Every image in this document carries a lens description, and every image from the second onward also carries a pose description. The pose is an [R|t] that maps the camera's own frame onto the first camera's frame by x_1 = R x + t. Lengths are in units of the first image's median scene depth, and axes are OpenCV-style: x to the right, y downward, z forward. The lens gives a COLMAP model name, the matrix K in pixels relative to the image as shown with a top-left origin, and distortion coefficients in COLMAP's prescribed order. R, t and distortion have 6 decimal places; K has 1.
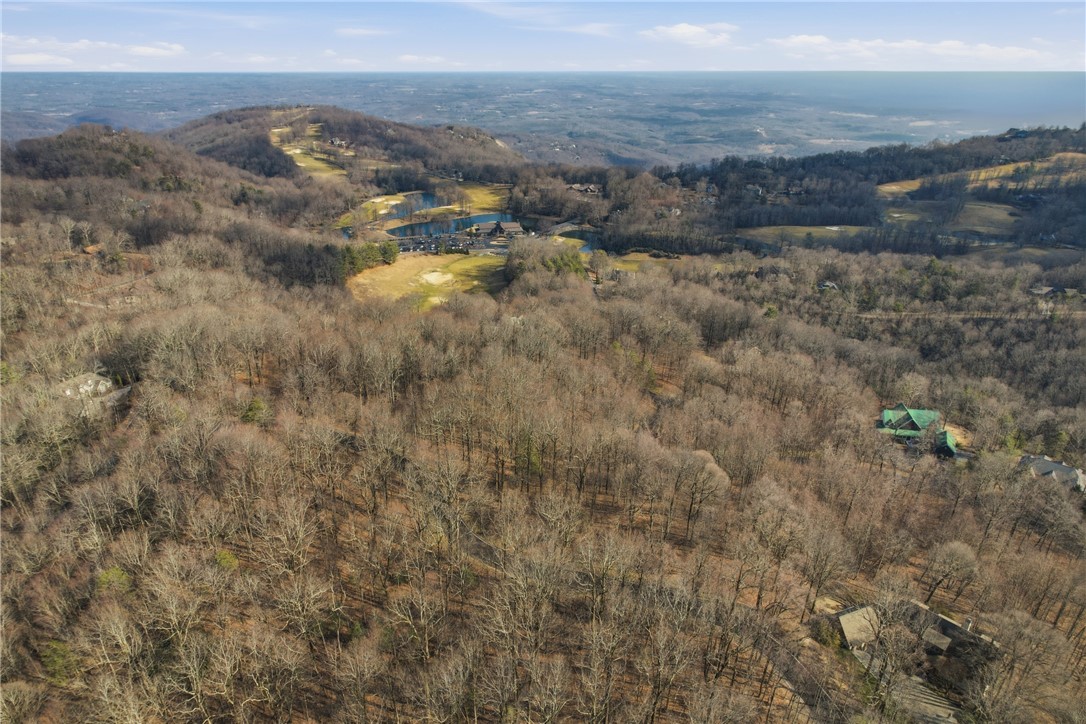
lens RADIAL K [[707.4, 0, 547.0], [0, 707.4, 360.1], [0, 0, 1]] dist [-0.072113, 0.079550]
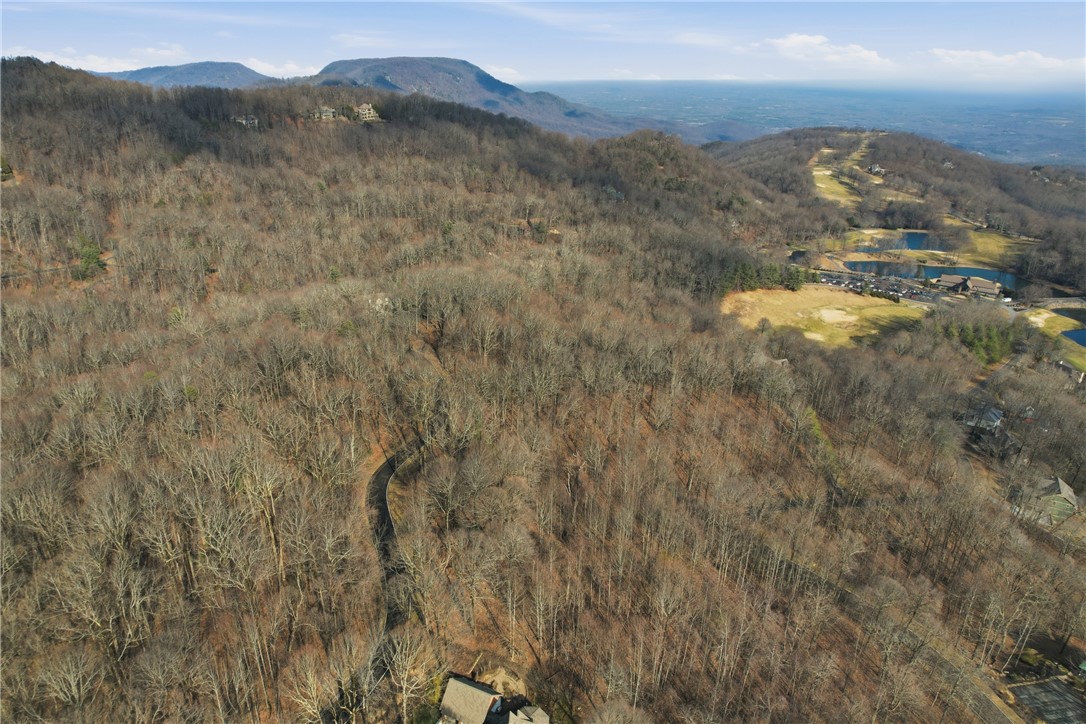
lens RADIAL K [[707.4, 0, 547.0], [0, 707.4, 360.1], [0, 0, 1]] dist [-0.072113, 0.079550]
pose [[0.685726, 0.283689, -0.670299, 0.165042], [-0.303382, 0.948507, 0.091069, -0.023552], [0.661619, 0.140908, 0.736482, 0.063030]]
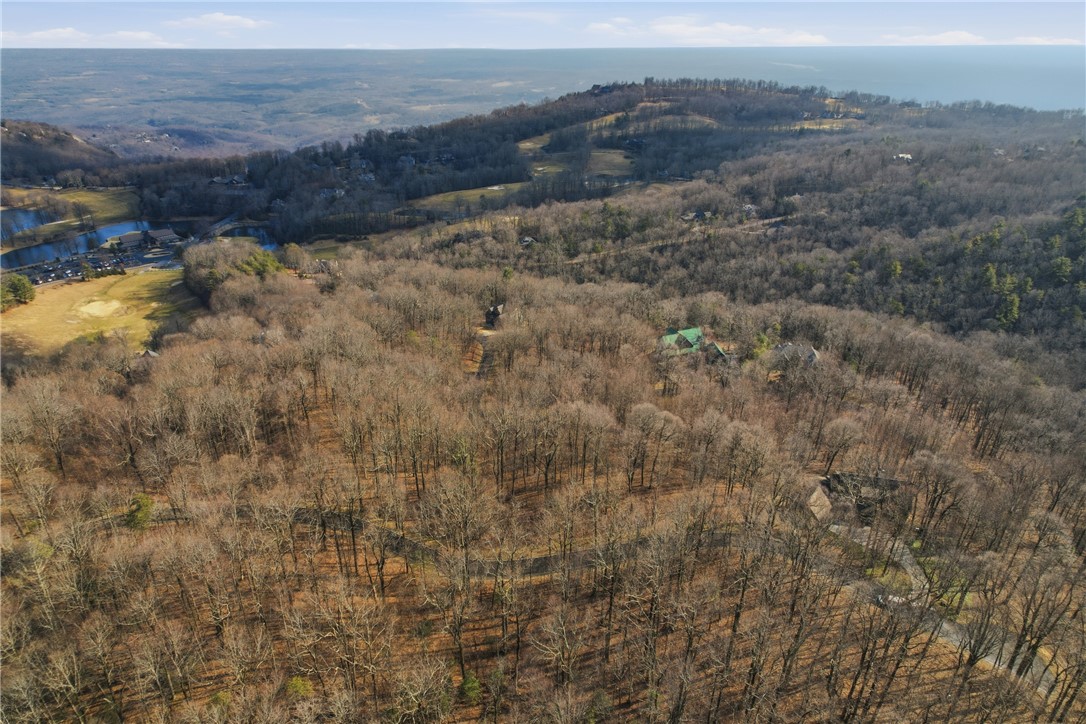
lens RADIAL K [[707.4, 0, 547.0], [0, 707.4, 360.1], [0, 0, 1]] dist [-0.072113, 0.079550]
pose [[0.853803, -0.235098, 0.464489, -0.077973], [0.218392, 0.971668, 0.090365, -0.012769], [-0.472573, 0.024287, 0.880957, 0.024976]]
